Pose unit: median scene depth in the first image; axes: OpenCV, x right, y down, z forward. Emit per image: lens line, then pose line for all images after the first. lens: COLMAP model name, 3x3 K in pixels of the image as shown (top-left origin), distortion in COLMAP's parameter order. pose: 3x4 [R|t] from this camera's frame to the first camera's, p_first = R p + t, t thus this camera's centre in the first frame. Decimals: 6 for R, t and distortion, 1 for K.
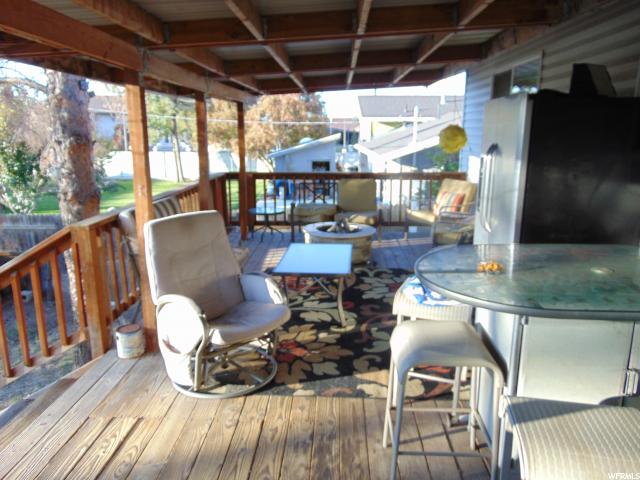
lens RADIAL K [[469.8, 0, 320.0], [0, 469.8, 240.0], [0, 0, 1]] dist [0.006608, 0.002363]
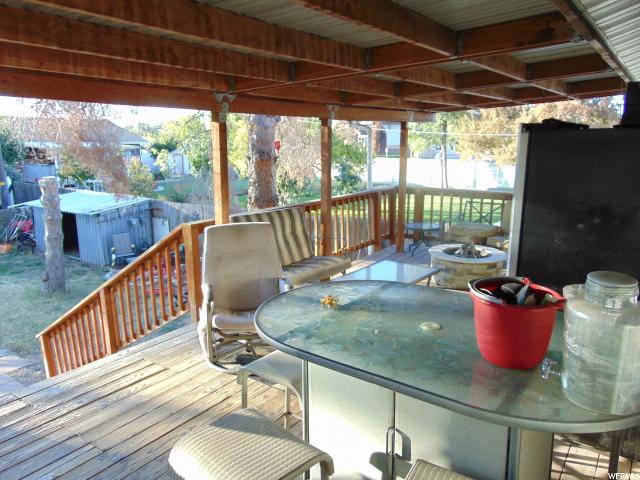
lens RADIAL K [[472.1, 0, 320.0], [0, 472.1, 240.0], [0, 0, 1]] dist [-0.008037, -0.001273]
pose [[0.833108, 0.110862, -0.541886, 0.505285], [-0.119265, 0.992667, 0.019724, -0.053209], [0.540099, 0.048196, 0.840221, 0.052982]]
